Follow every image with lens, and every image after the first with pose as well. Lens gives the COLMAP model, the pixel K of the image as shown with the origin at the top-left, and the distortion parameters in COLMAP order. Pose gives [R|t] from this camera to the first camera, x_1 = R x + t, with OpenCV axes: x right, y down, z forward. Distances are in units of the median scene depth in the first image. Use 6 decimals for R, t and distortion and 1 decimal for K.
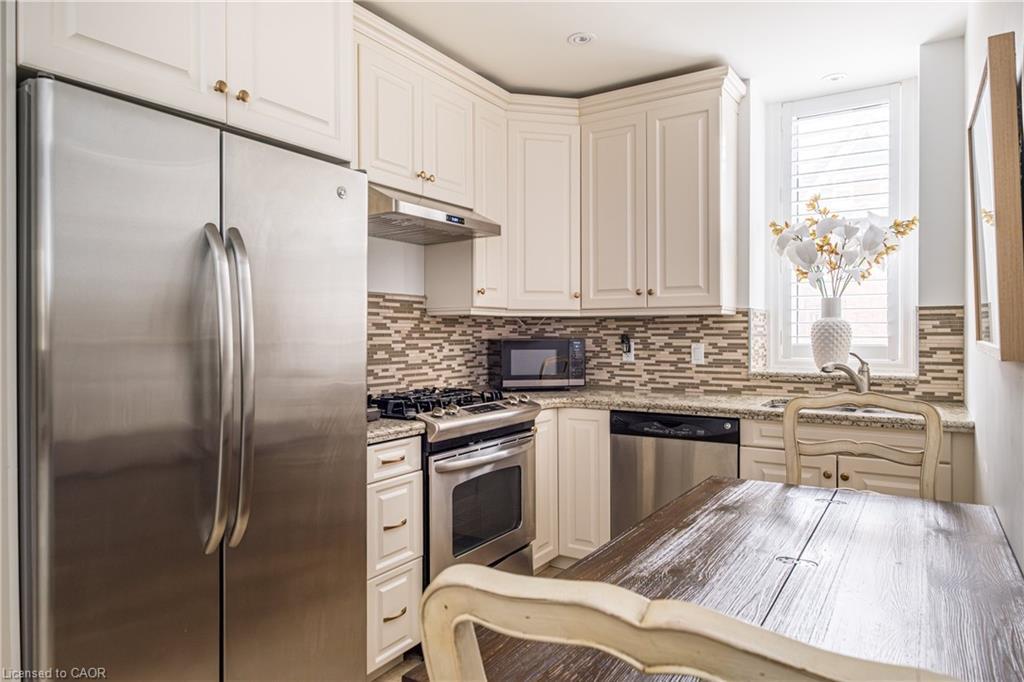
lens RADIAL K [[652.8, 0, 512.0], [0, 652.8, 341.0], [0, 0, 1]] dist [-0.001665, 0.000770]
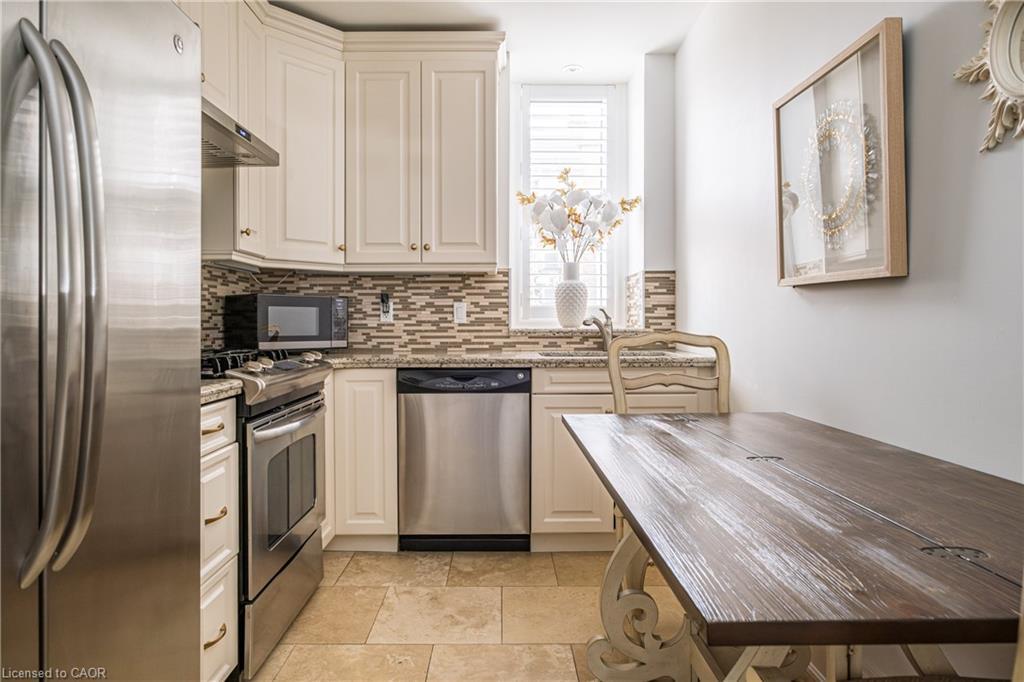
lens RADIAL K [[633.0, 0, 509.5], [0, 633.0, 325.1], [0, 0, 1]] dist [-0.005831, 0.000242]
pose [[0.839737, -0.002087, 0.542989, -0.190754], [0.006207, 0.999964, -0.005756, 0.046209], [-0.542957, 0.008204, 0.839720, 0.139031]]
